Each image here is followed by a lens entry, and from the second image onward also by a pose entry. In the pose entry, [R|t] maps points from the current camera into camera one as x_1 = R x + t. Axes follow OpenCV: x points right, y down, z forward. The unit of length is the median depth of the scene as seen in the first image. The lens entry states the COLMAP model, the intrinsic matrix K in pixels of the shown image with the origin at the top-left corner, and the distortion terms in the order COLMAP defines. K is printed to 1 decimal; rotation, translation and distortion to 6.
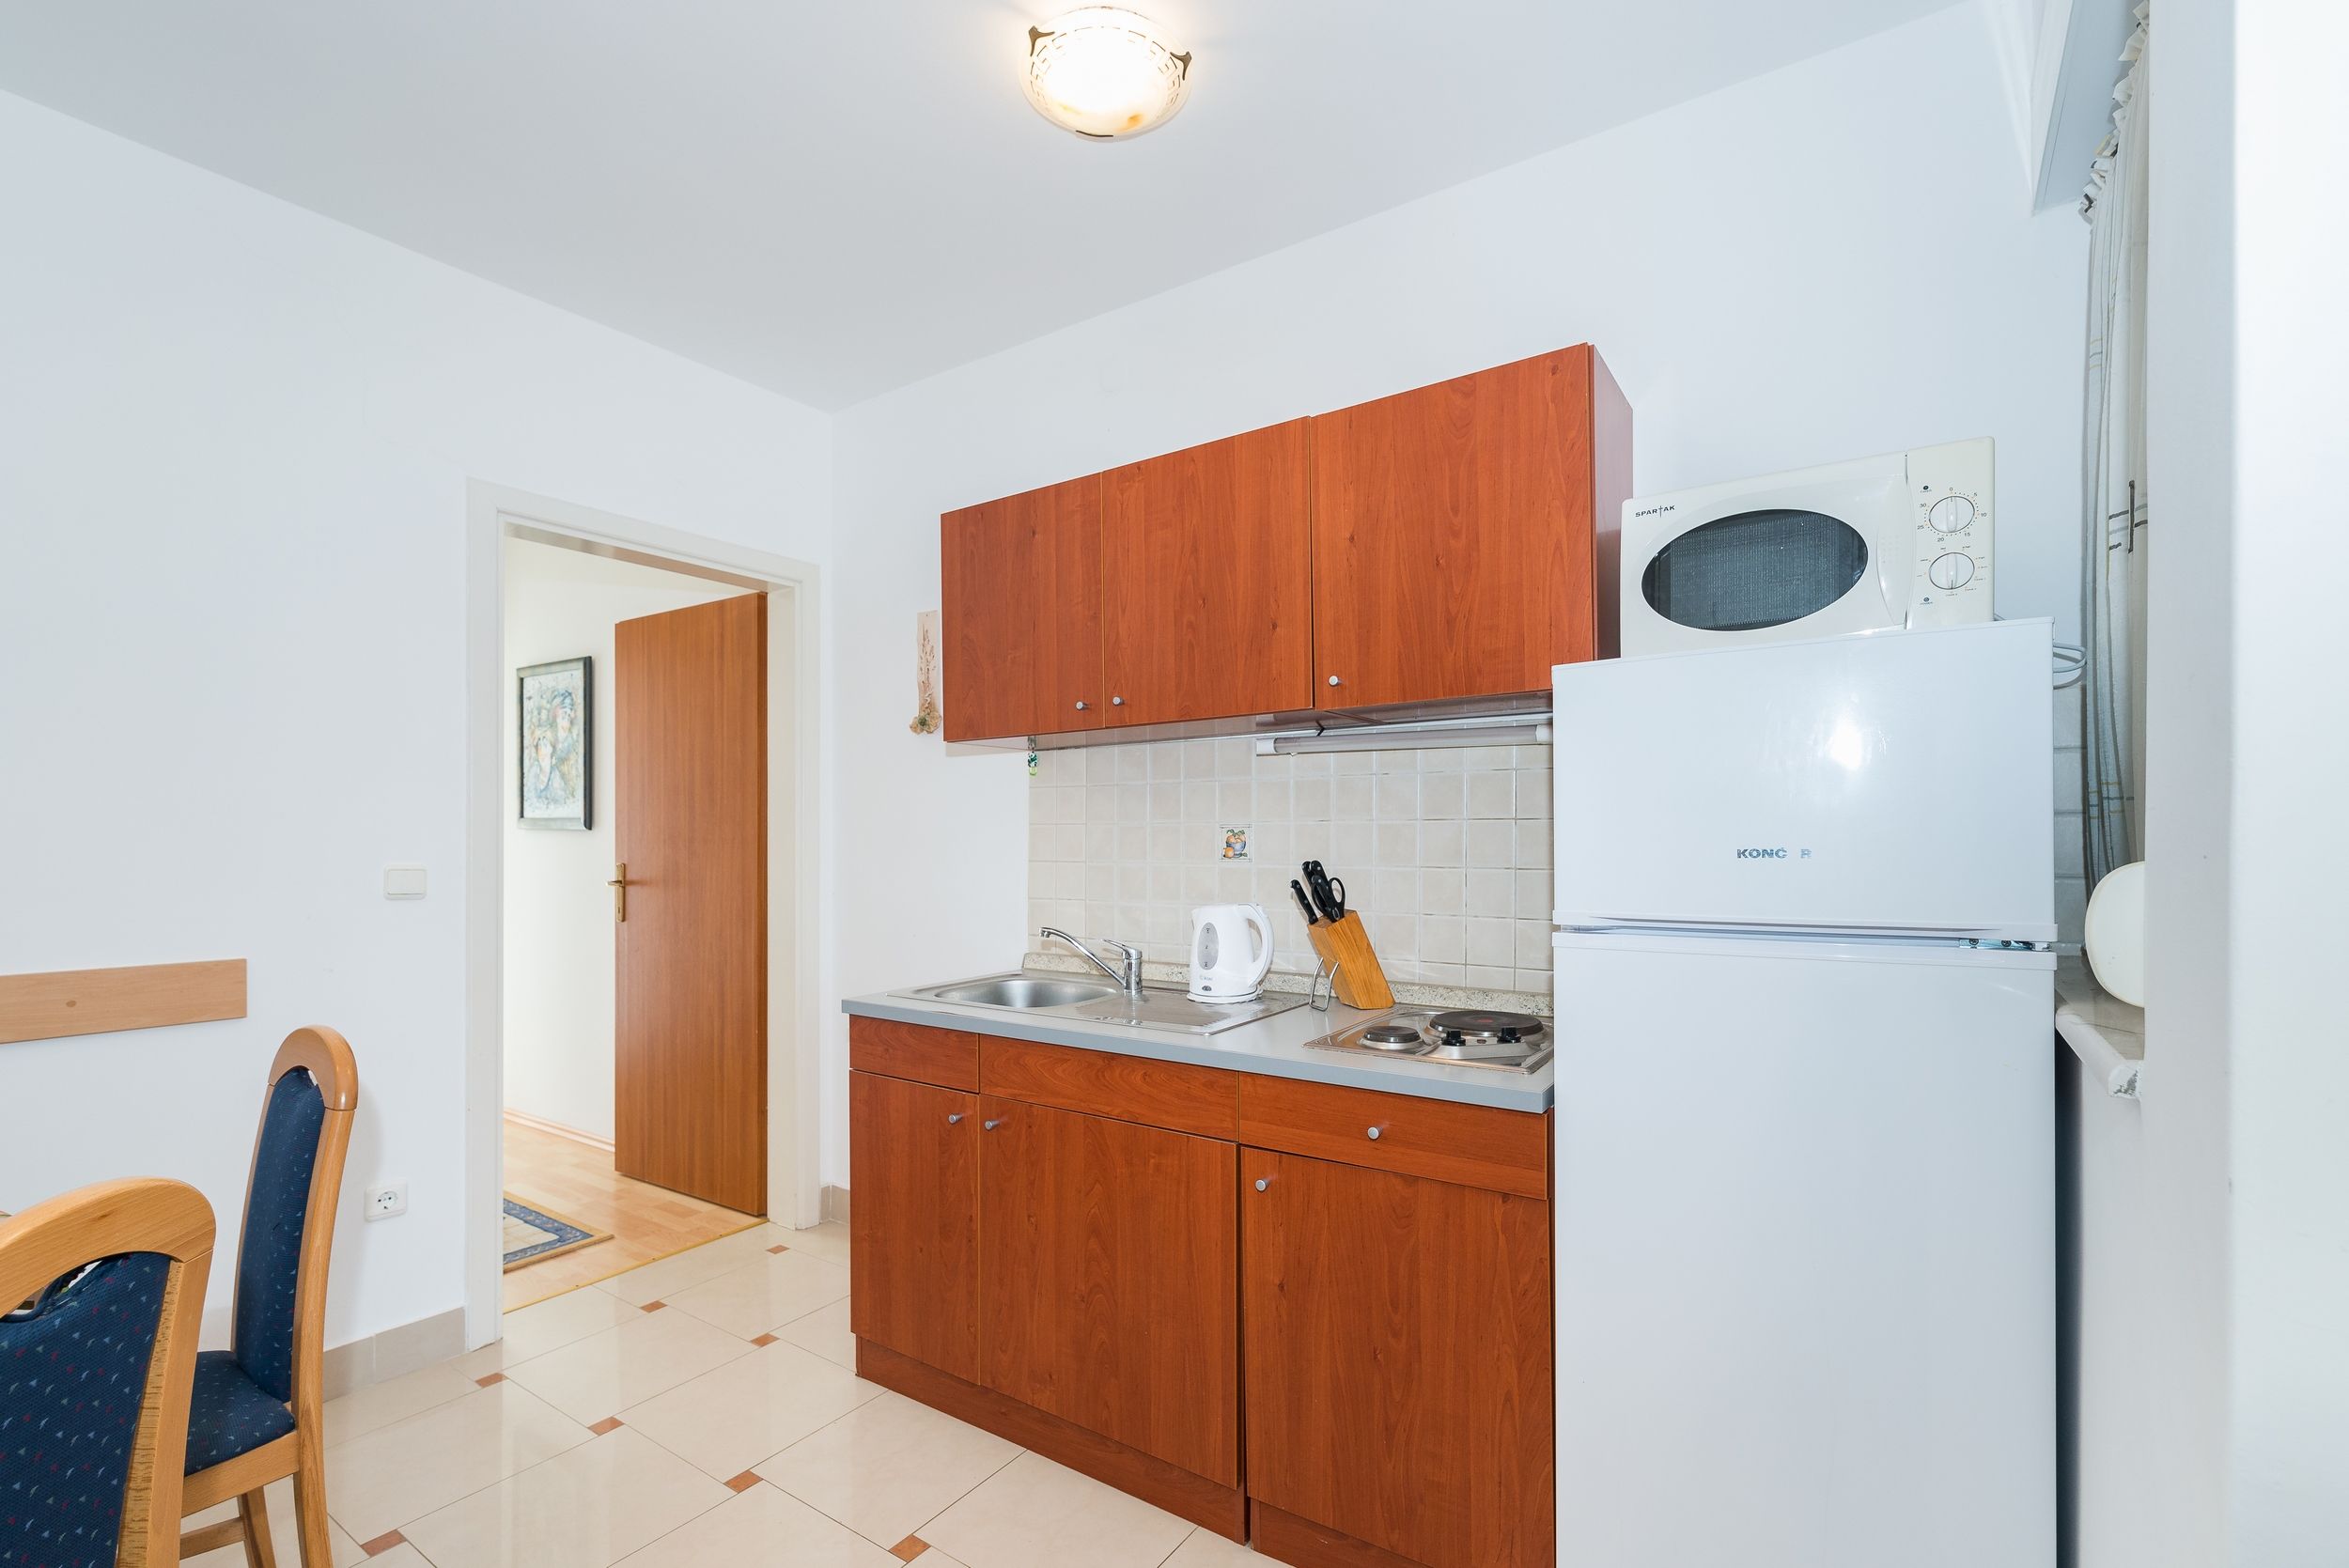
lens RADIAL K [[1033.6, 0, 1171.5], [0, 1033.6, 830.0], [0, 0, 1]] dist [-0.002357, -0.000459]
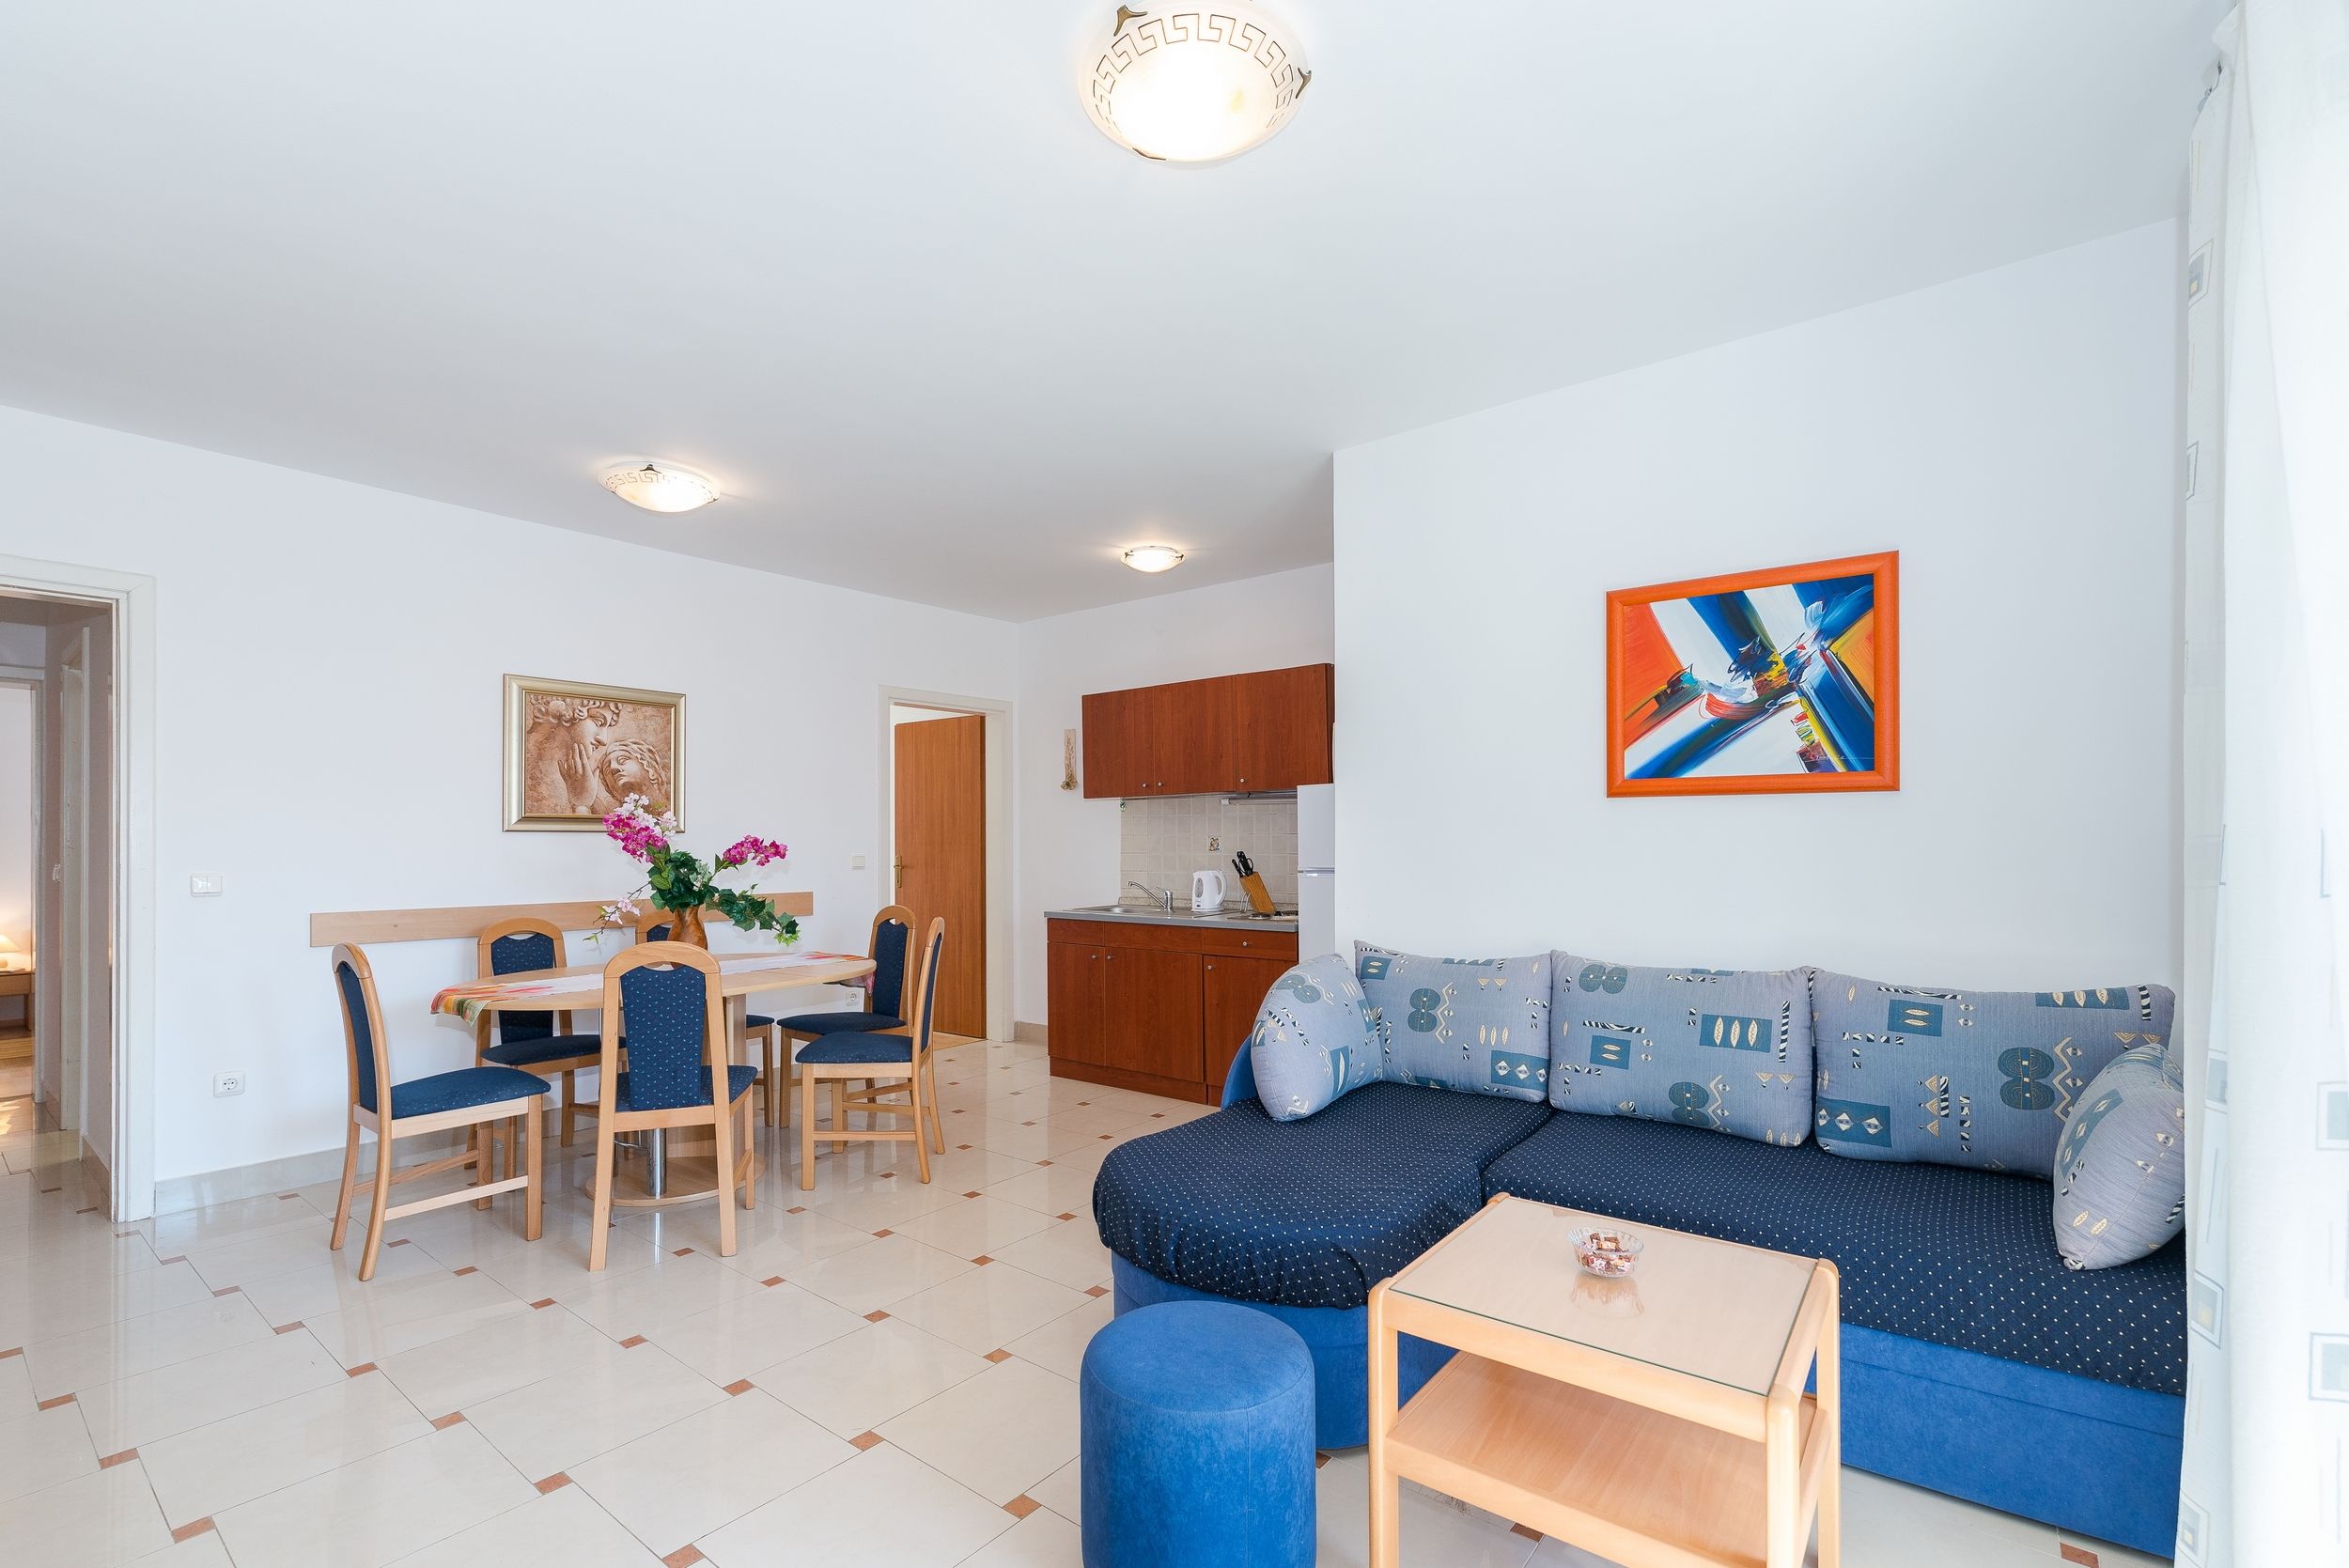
lens RADIAL K [[1080.4, 0, 1177.8], [0, 1080.4, 841.2], [0, 0, 1]] dist [-0.001430, -0.000181]
pose [[0.997696, -0.004954, -0.067664, 0.151804], [0.005703, 0.999925, 0.010883, -0.020608], [0.067605, -0.011244, 0.997649, -1.442204]]
